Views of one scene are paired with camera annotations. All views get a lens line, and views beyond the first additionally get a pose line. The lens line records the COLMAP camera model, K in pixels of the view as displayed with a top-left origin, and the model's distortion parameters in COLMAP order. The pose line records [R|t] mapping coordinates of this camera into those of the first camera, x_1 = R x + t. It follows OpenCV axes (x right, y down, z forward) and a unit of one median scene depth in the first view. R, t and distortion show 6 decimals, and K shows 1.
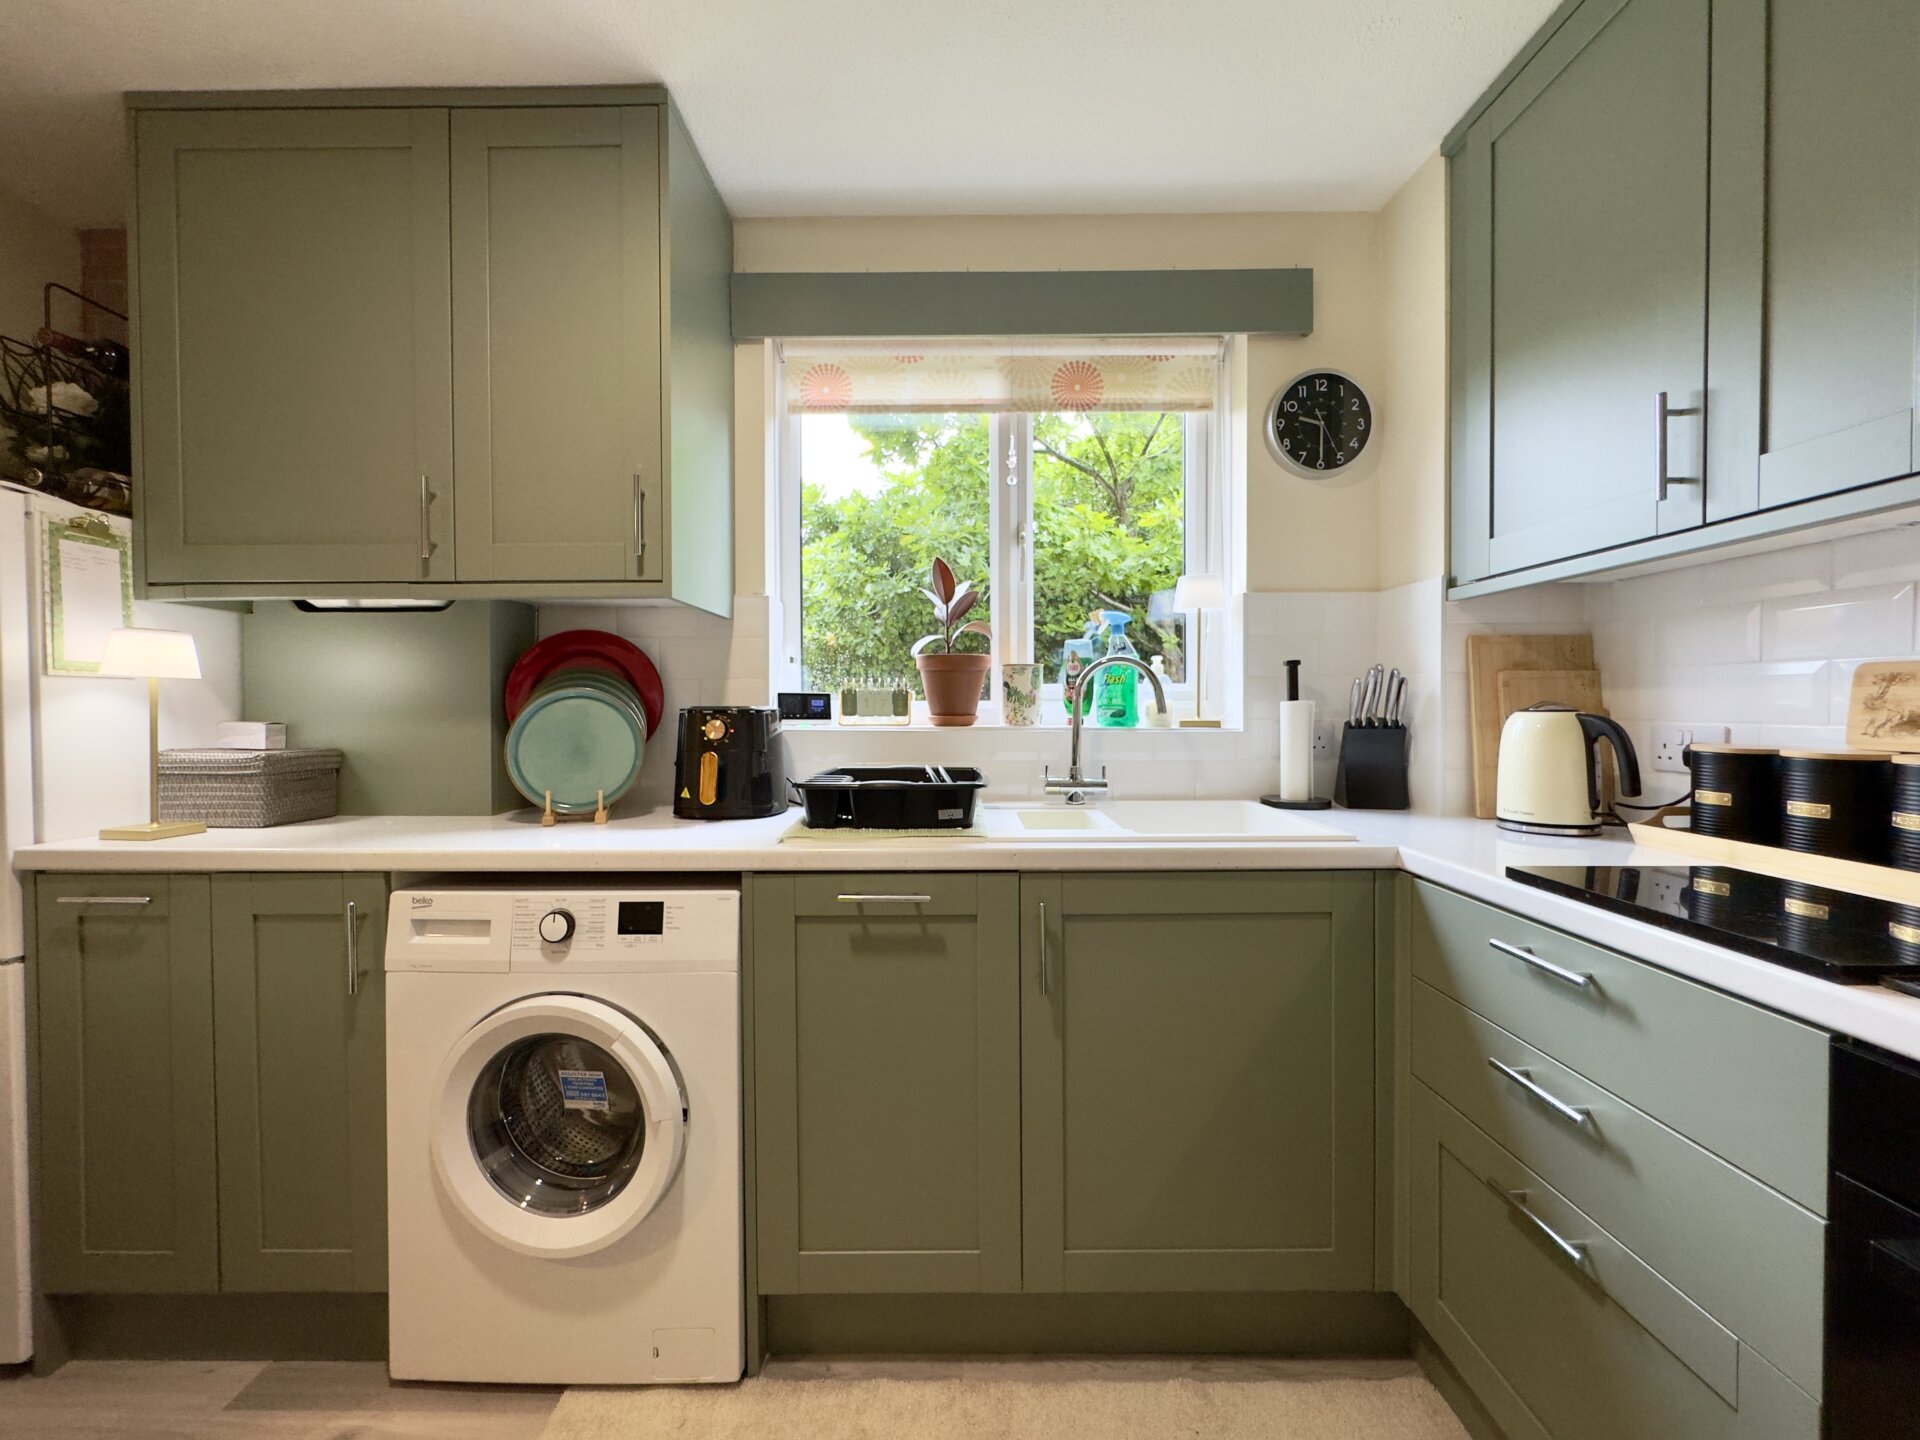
lens RADIAL K [[767.4, 0, 958.3], [0, 767.4, 718.0], [0, 0, 1]] dist [-0.003692, 0.000741]
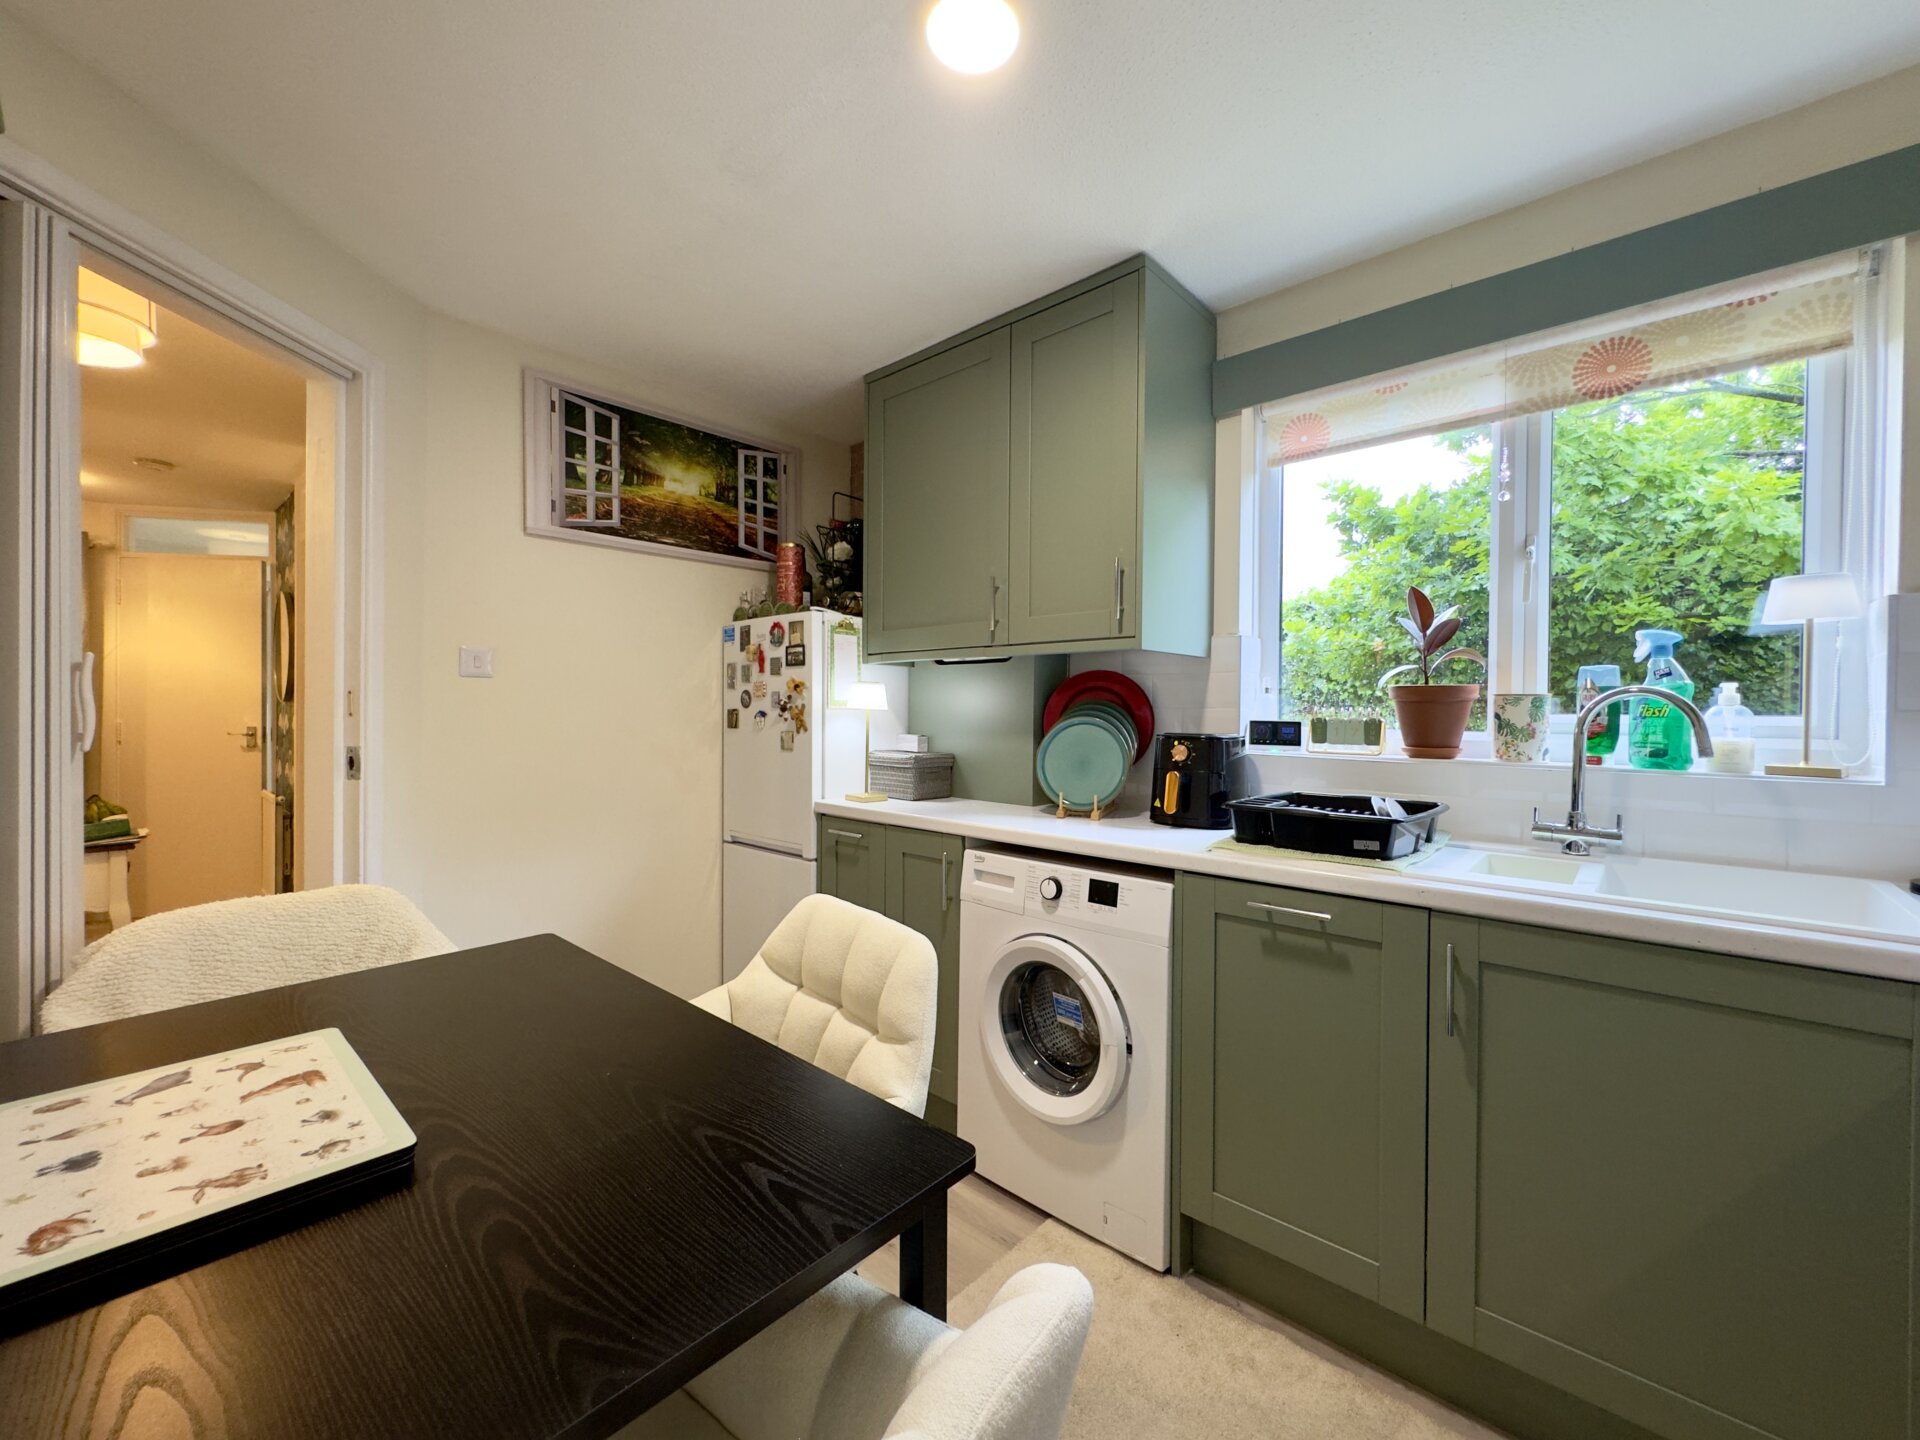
lens RADIAL K [[767.4, 0, 957.9], [0, 767.4, 718.9], [0, 0, 1]] dist [-0.003692, 0.000741]
pose [[0.745015, 0.016357, -0.666847, 0.250904], [-0.021410, 0.999771, 0.000602, -0.034552], [0.666704, 0.013829, 0.745194, -0.155517]]
